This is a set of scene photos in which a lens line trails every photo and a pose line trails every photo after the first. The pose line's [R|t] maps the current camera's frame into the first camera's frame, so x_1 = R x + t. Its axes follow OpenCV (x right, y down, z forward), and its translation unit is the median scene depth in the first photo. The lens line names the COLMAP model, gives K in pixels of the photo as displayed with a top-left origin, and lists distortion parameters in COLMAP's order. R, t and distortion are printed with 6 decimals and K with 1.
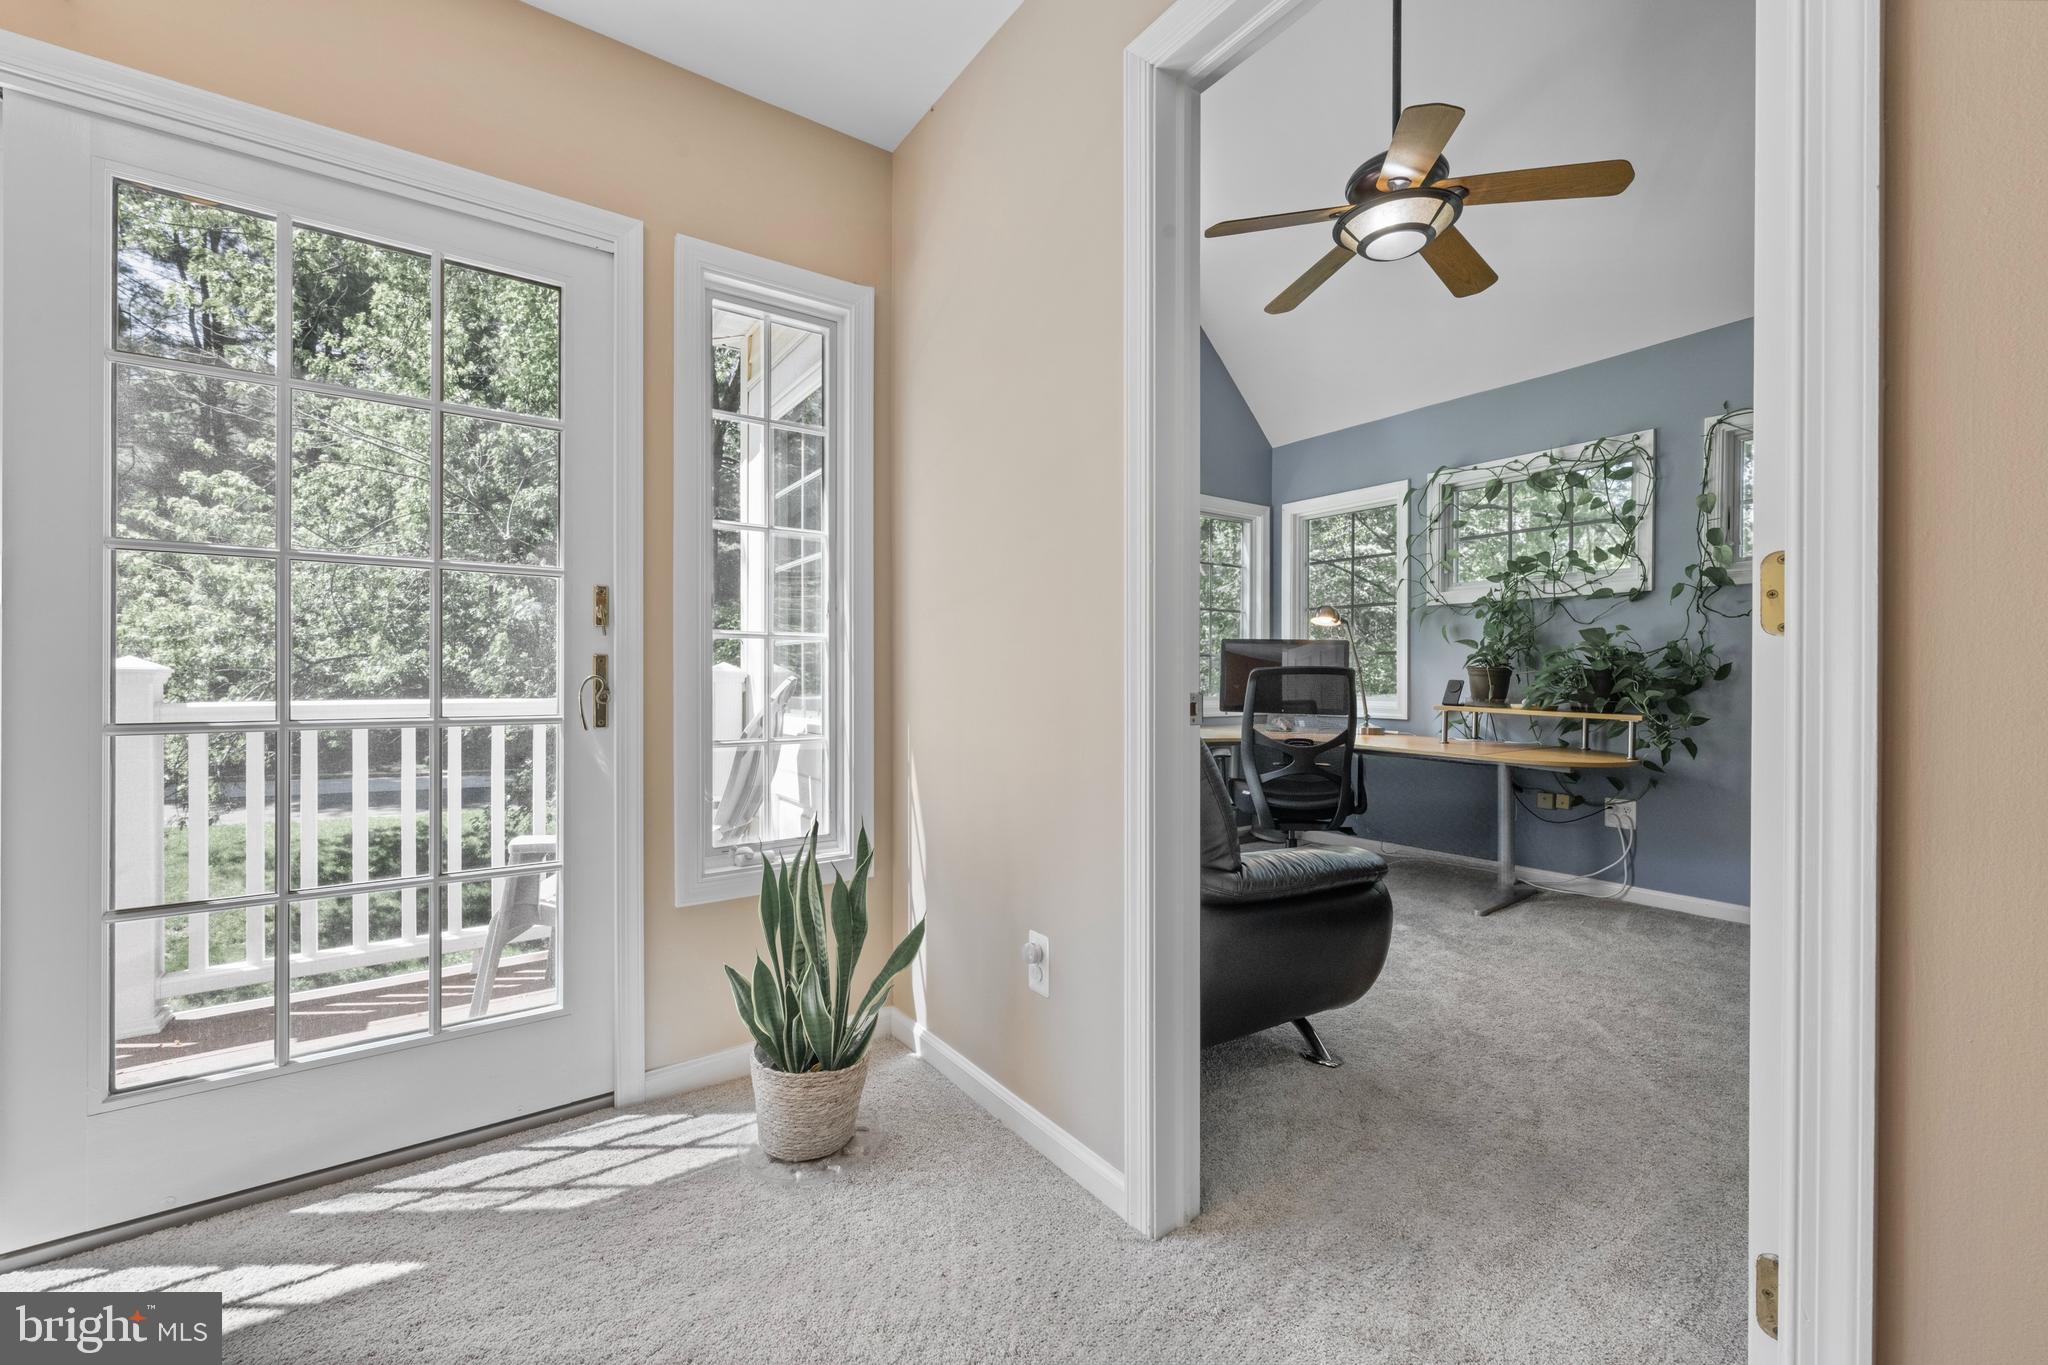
lens RADIAL K [[813.6, 0, 1037.4], [0, 813.6, 672.0], [0, 0, 1]] dist [0.000925, -0.000195]
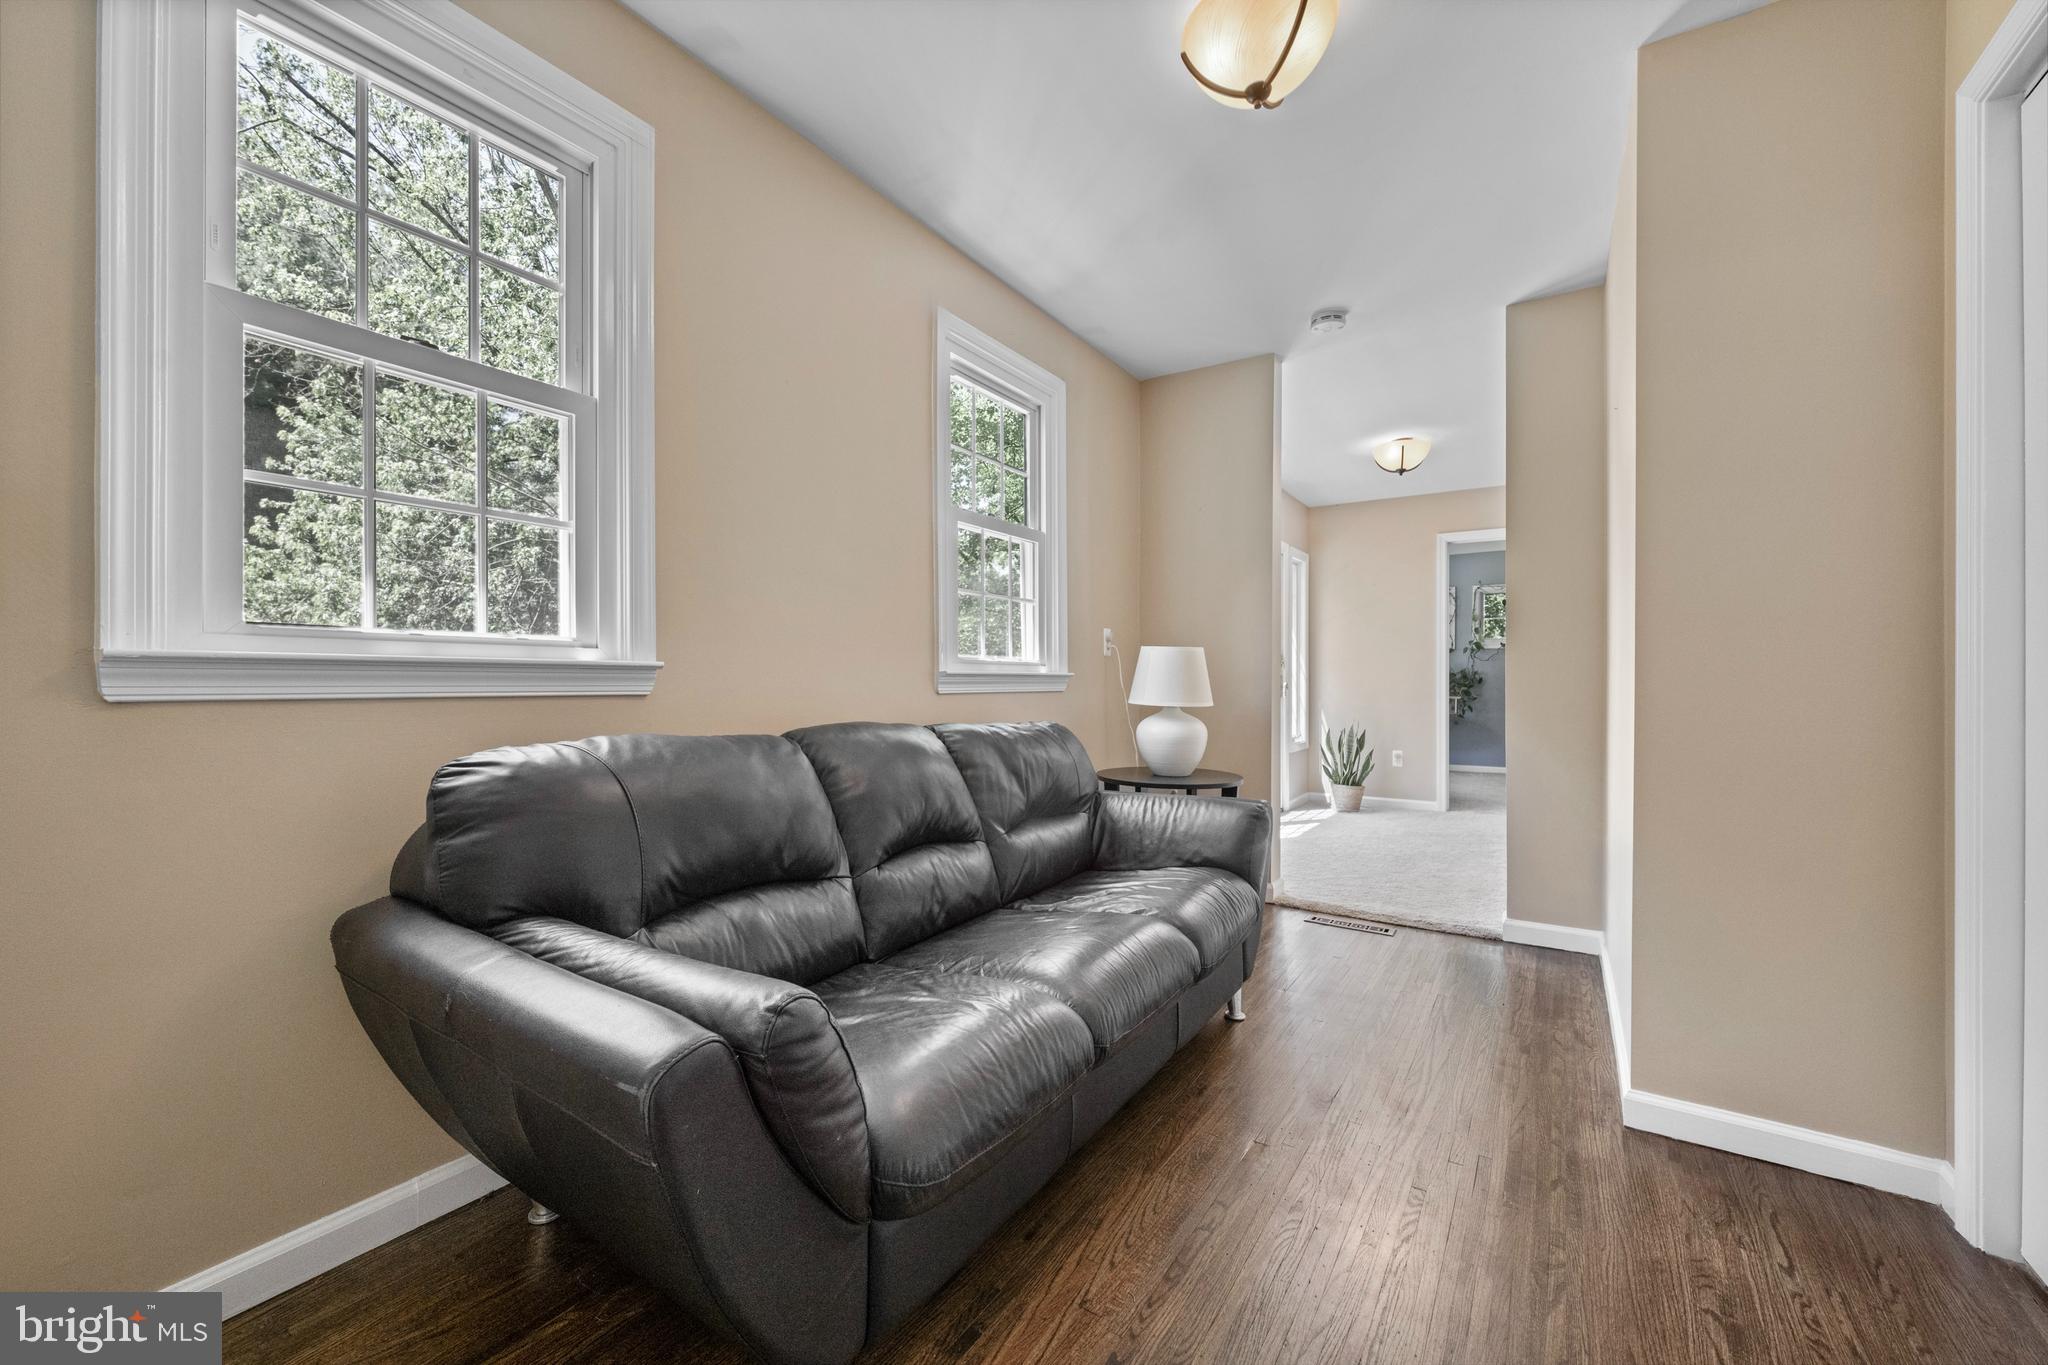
lens RADIAL K [[813.6, 0, 1022.2], [0, 813.6, 677.7], [0, 0, 1]] dist [0.000925, -0.000195]
pose [[0.938018, -0.005926, 0.346536, -1.501215], [0.004953, 0.999981, 0.003694, -0.027534], [-0.346551, -0.001749, 0.938029, -0.997315]]
